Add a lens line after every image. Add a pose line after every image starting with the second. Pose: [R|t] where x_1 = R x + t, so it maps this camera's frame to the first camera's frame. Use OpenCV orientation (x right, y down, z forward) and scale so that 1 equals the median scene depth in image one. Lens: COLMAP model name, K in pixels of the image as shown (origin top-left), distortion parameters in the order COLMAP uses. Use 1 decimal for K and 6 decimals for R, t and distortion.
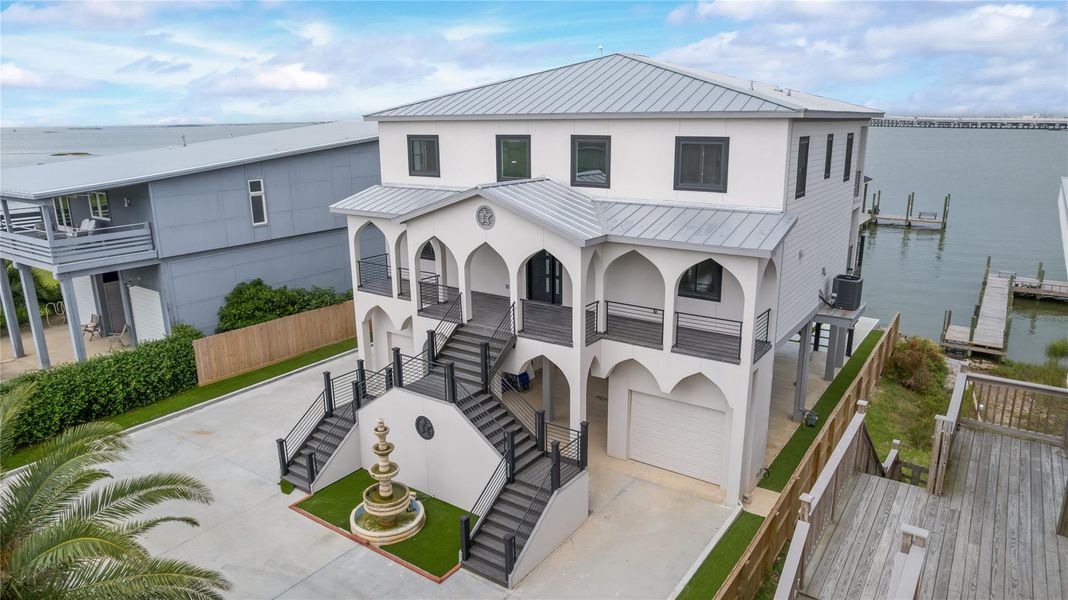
lens RADIAL K [[688.1, 0, 534.0], [0, 688.1, 300.0], [0, 0, 1]] dist [-0.033904, 0.002485]
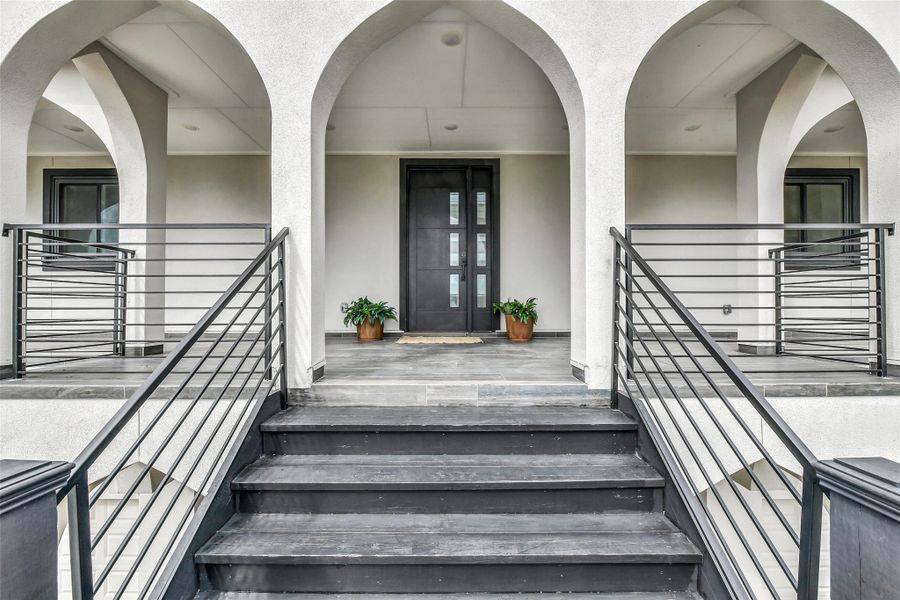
lens RADIAL K [[359.7, 0, 452.3], [0, 359.7, 301.4], [0, 0, 1]] dist [0.000401, -0.004728]
pose [[0.818038, 0.011369, 0.575052, -0.117596], [0.143708, 0.964054, -0.223491, 0.037168], [-0.556922, 0.265464, 0.786999, 0.838188]]
